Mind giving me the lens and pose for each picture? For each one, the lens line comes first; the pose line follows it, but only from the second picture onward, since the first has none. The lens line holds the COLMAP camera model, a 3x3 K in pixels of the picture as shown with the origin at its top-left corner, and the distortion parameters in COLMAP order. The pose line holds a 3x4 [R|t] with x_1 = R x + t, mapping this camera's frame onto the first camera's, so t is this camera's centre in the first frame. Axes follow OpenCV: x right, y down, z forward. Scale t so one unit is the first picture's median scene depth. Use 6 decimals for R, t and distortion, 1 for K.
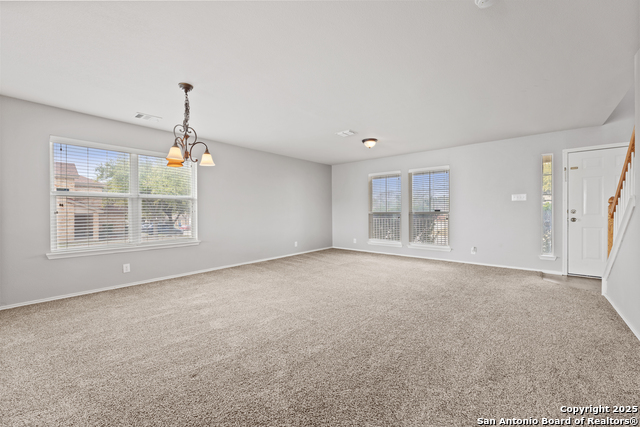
lens RADIAL K [[257.2, 0, 319.3], [0, 257.2, 212.7], [0, 0, 1]] dist [-0.002355, -0.000063]
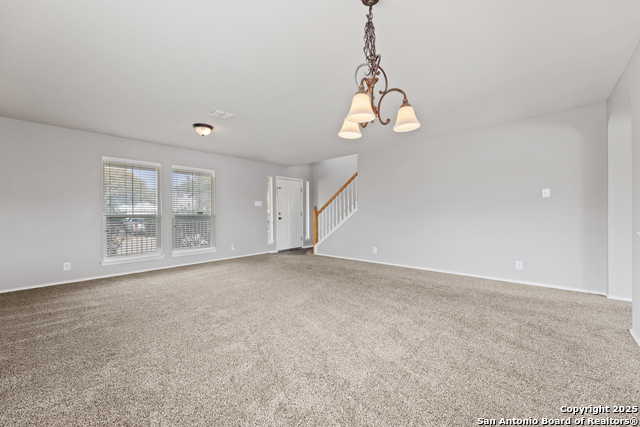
lens RADIAL K [[257.2, 0, 319.8], [0, 257.2, 214.5], [0, 0, 1]] dist [-0.002355, -0.000063]
pose [[-0.002219, -0.003020, 0.999993, -0.629177], [0.011067, 0.999934, 0.003045, -0.000905], [-0.999936, 0.011074, -0.002185, 0.647350]]
